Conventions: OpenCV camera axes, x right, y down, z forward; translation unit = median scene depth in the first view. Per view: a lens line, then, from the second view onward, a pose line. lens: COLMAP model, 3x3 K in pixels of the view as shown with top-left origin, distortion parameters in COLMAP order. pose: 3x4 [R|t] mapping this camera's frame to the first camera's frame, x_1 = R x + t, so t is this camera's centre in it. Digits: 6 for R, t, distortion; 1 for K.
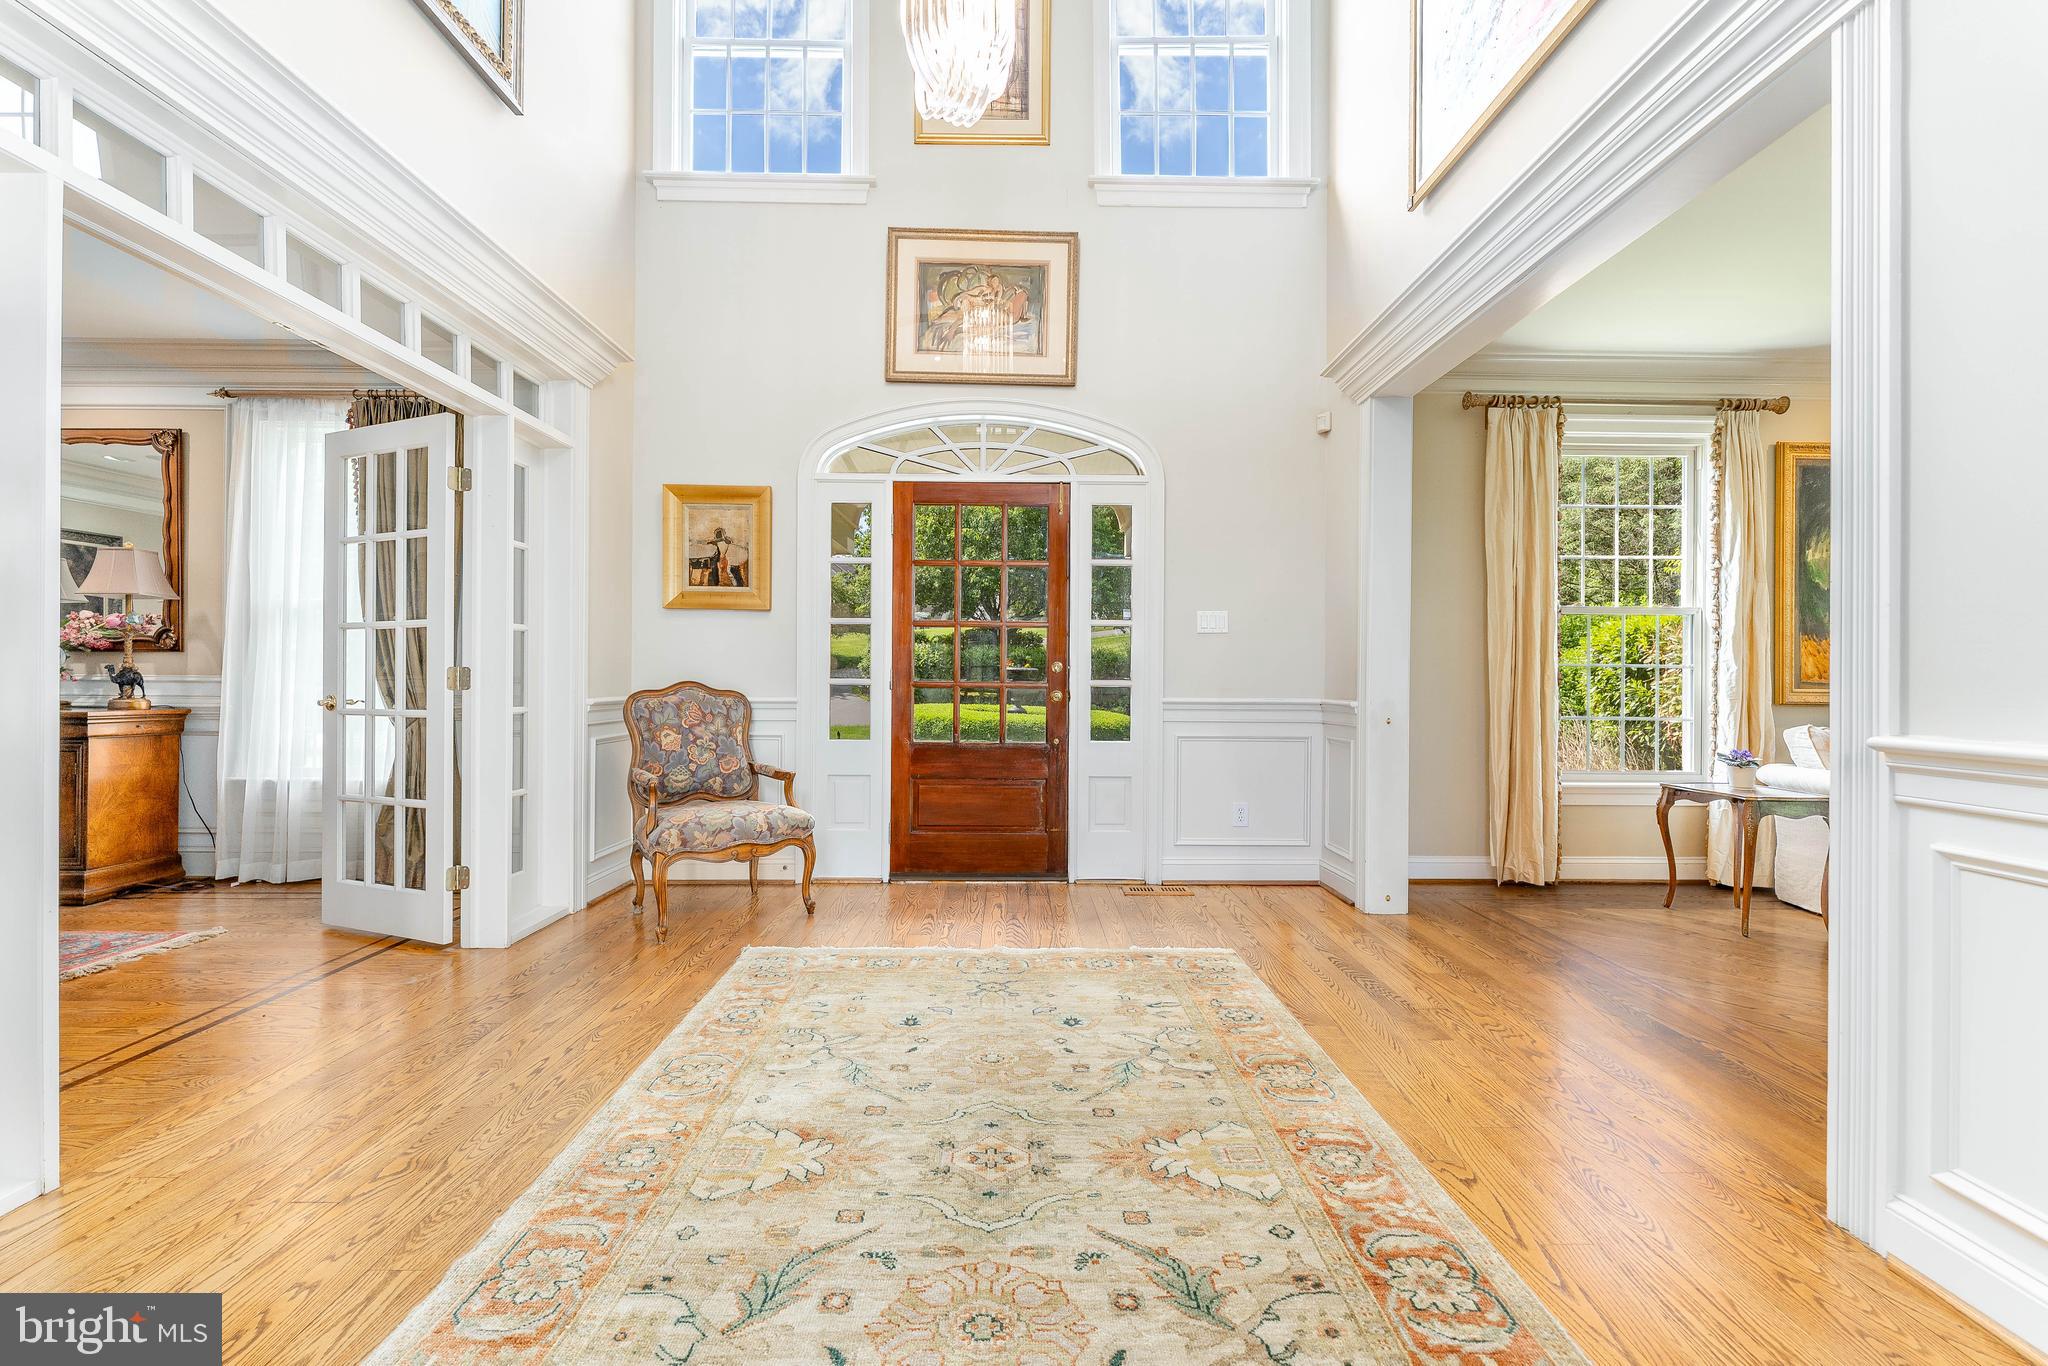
lens RADIAL K [[839.3, 0, 1017.1], [0, 839.3, 680.5], [0, 0, 1]] dist [0.002021, -0.000094]
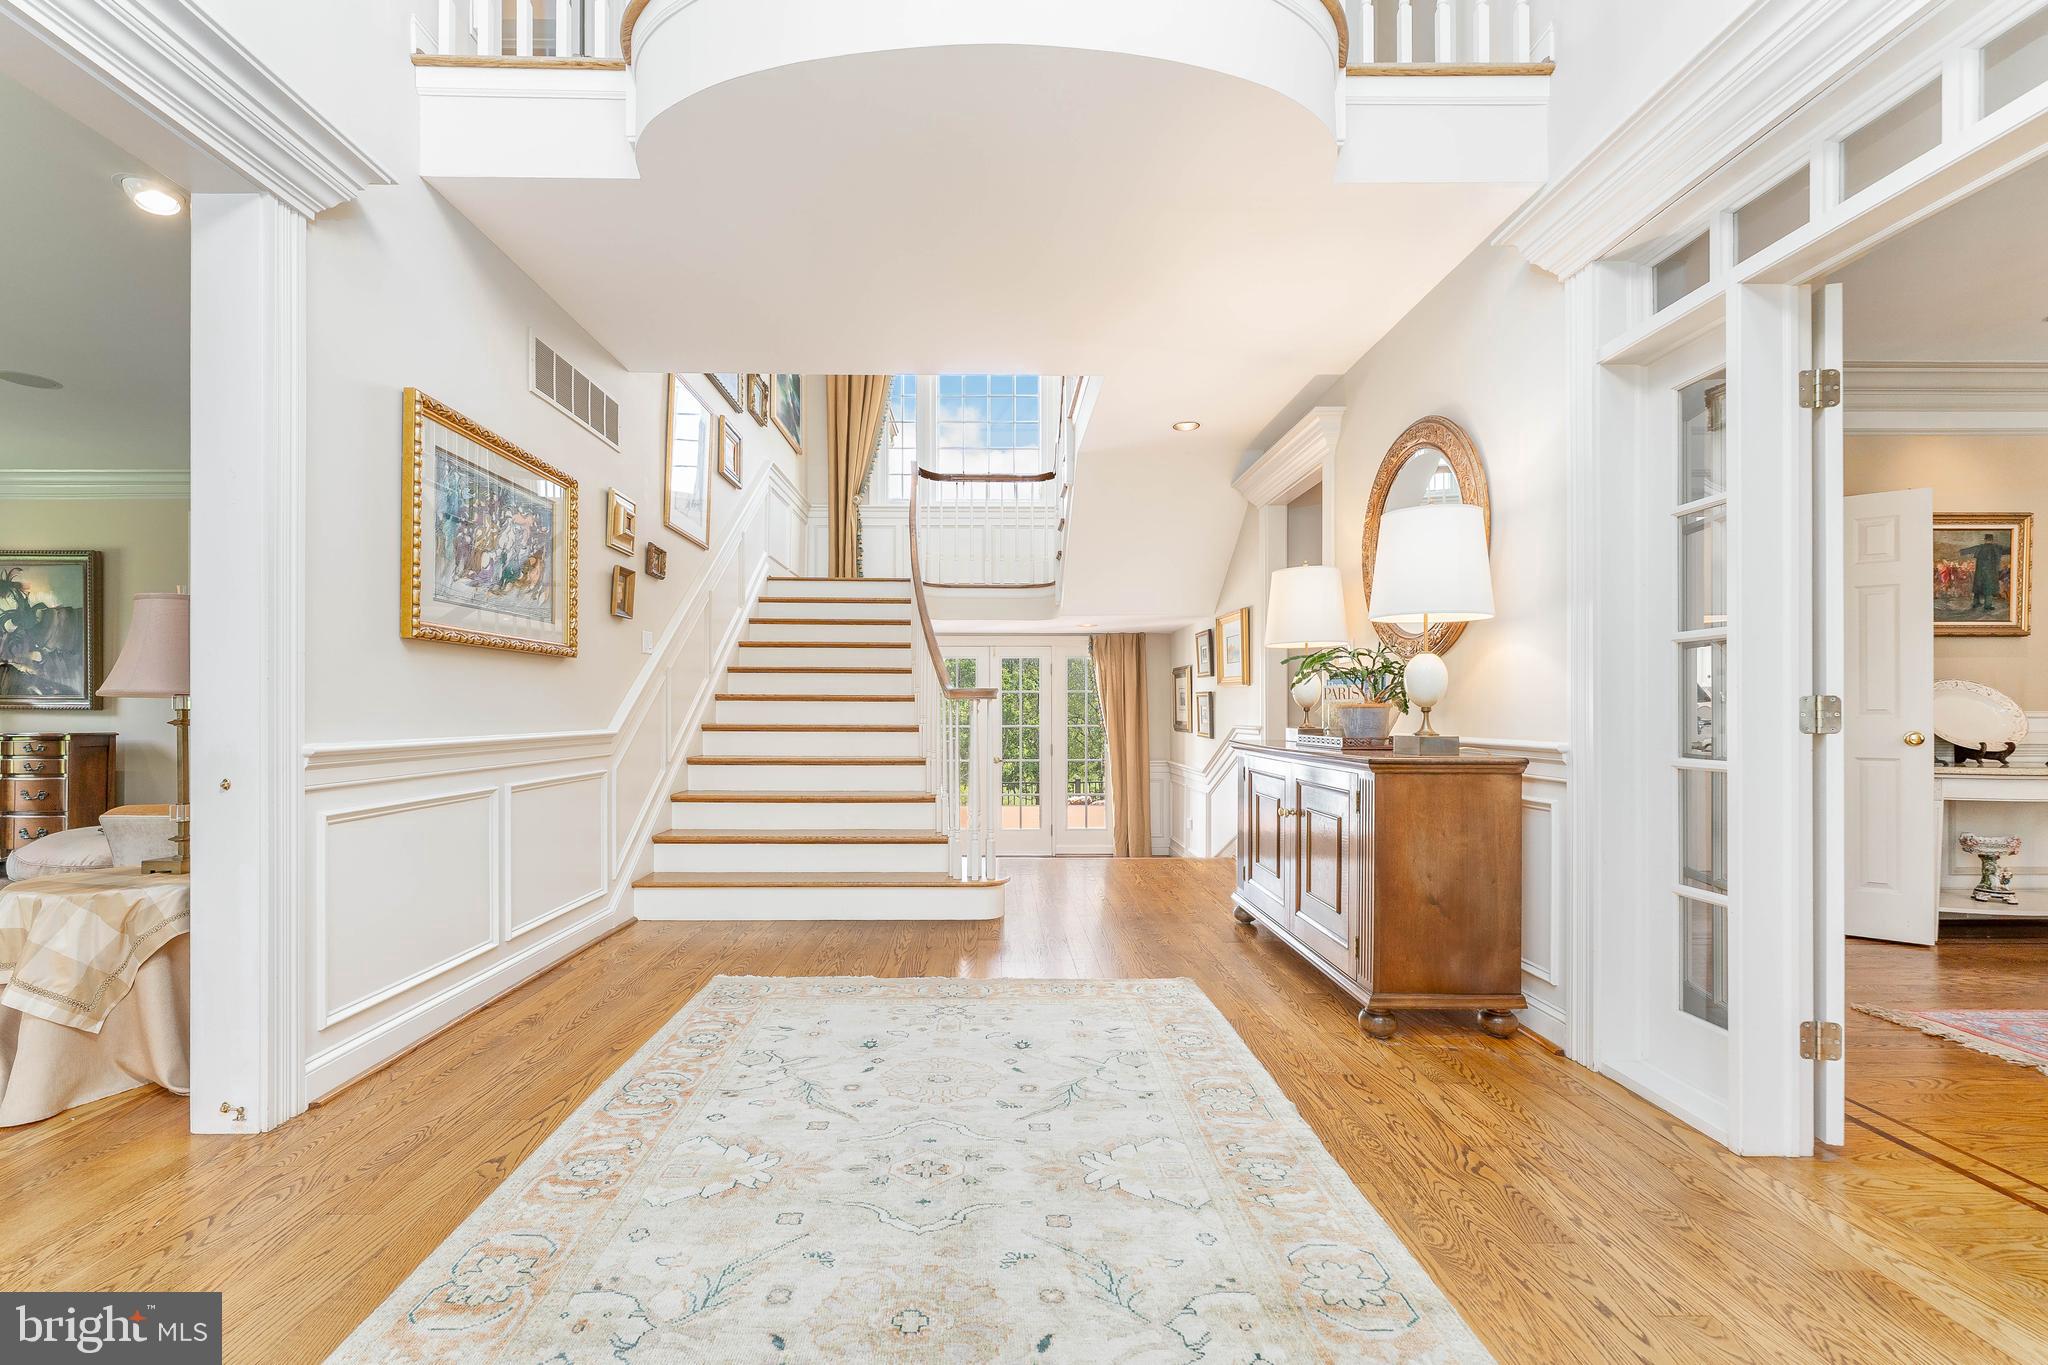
lens RADIAL K [[848.7, 0, 989.4], [0, 848.7, 703.9], [0, 0, 1]] dist [-0.001301, -0.000611]
pose [[-0.999971, -0.004009, 0.006481, -0.116474], [-0.004026, 0.999989, -0.002522, -0.005982], [-0.006471, -0.002548, -0.999976, 2.099223]]
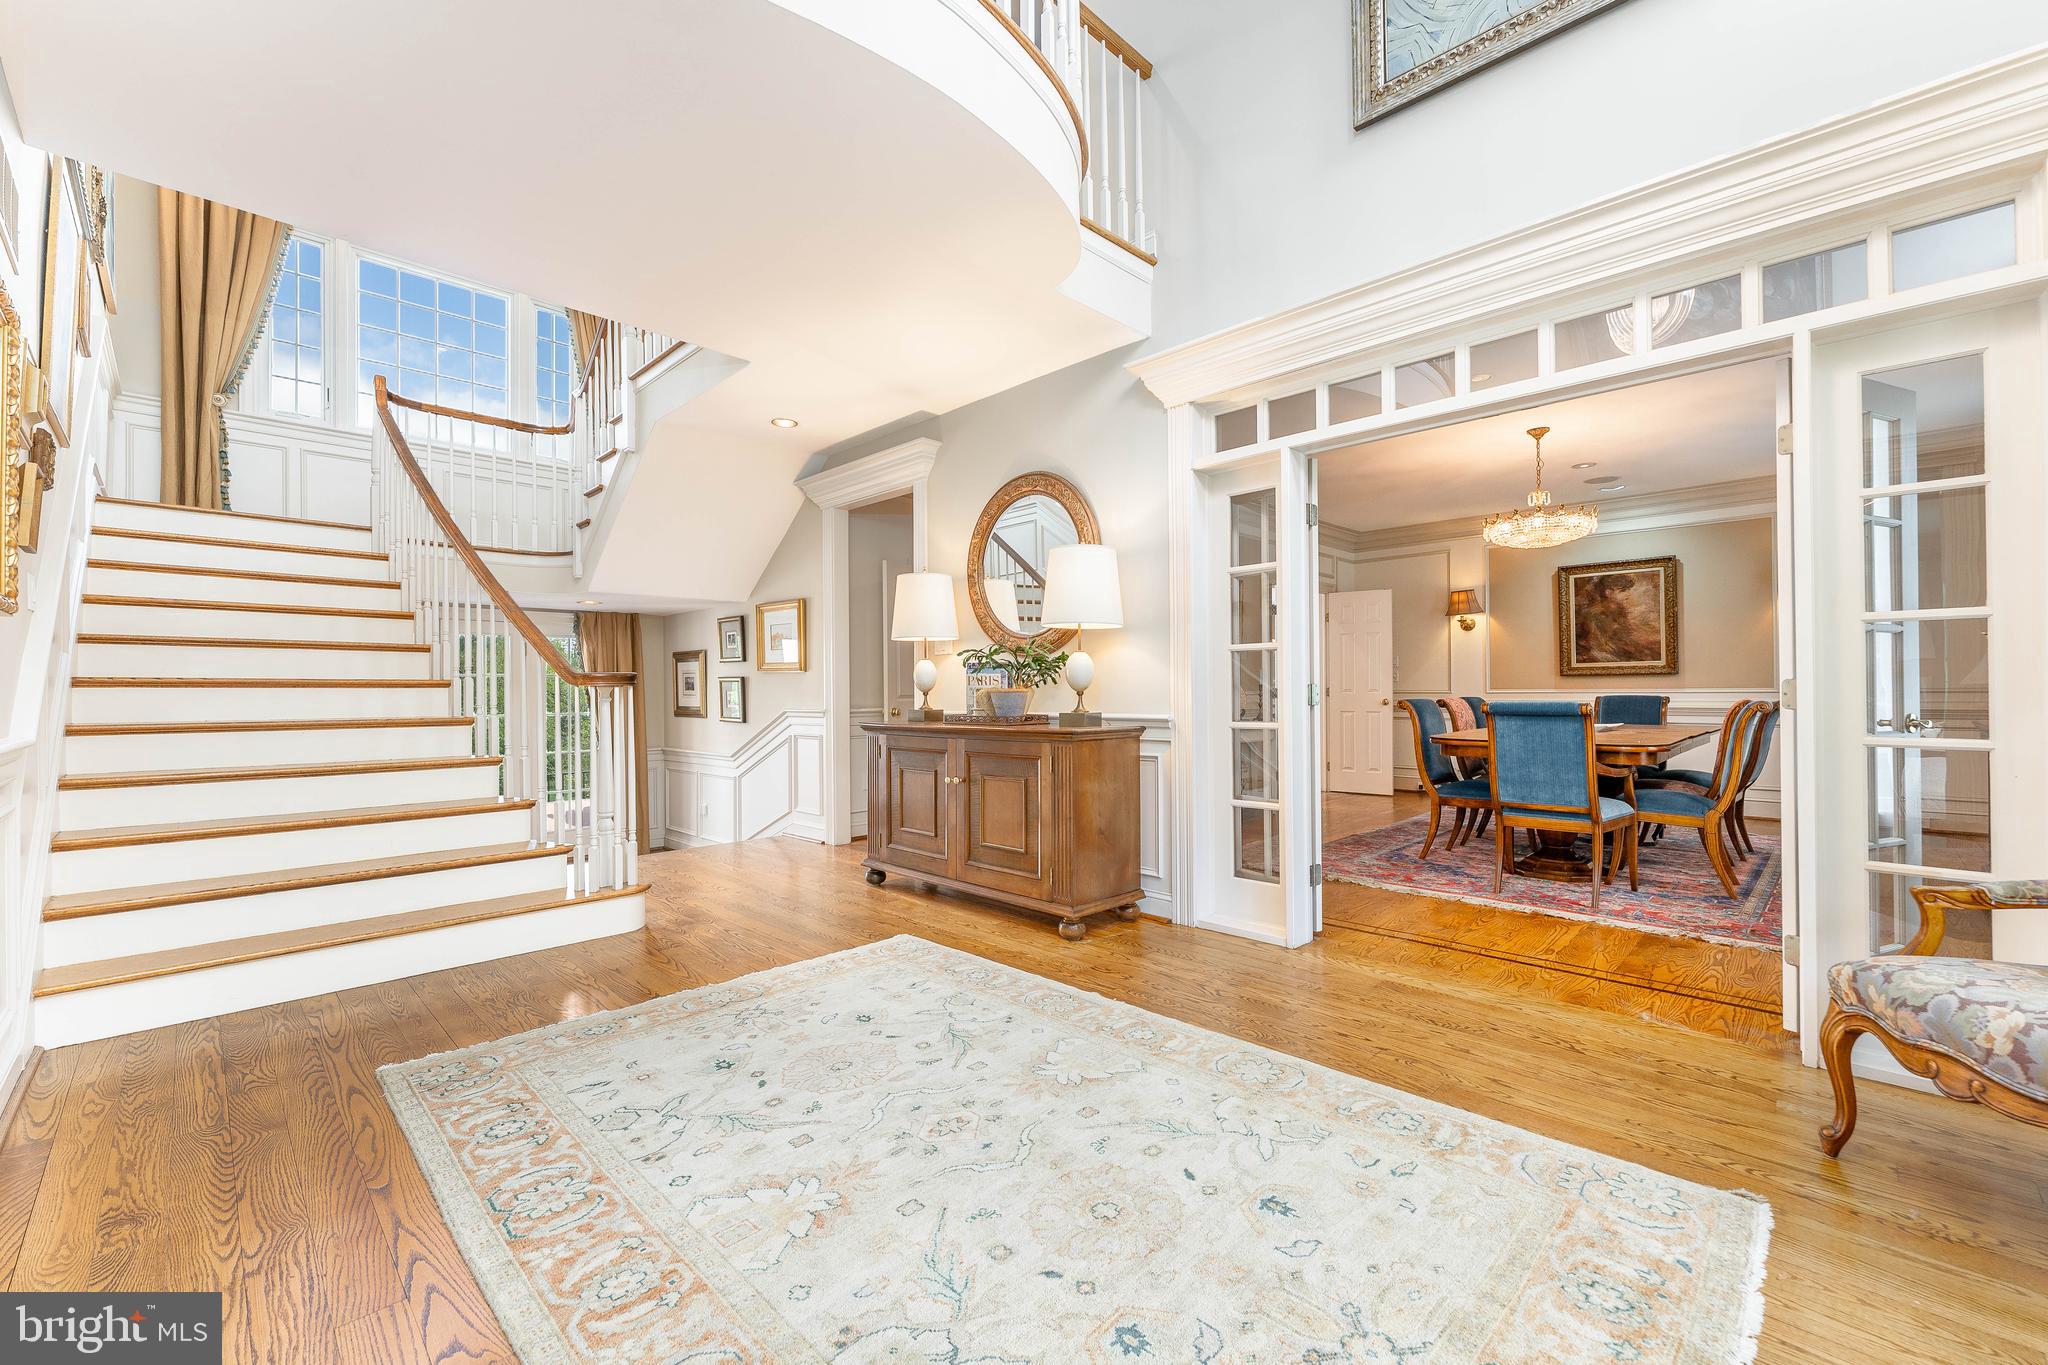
lens RADIAL K [[839.3, 0, 1017.1], [0, 839.3, 680.0], [0, 0, 1]] dist [0.002021, -0.000094]
pose [[-0.711706, -0.008259, -0.702429, 0.709063], [0.000455, 0.999925, -0.012217, -0.010834], [0.702477, -0.009015, -0.711649, 1.904553]]
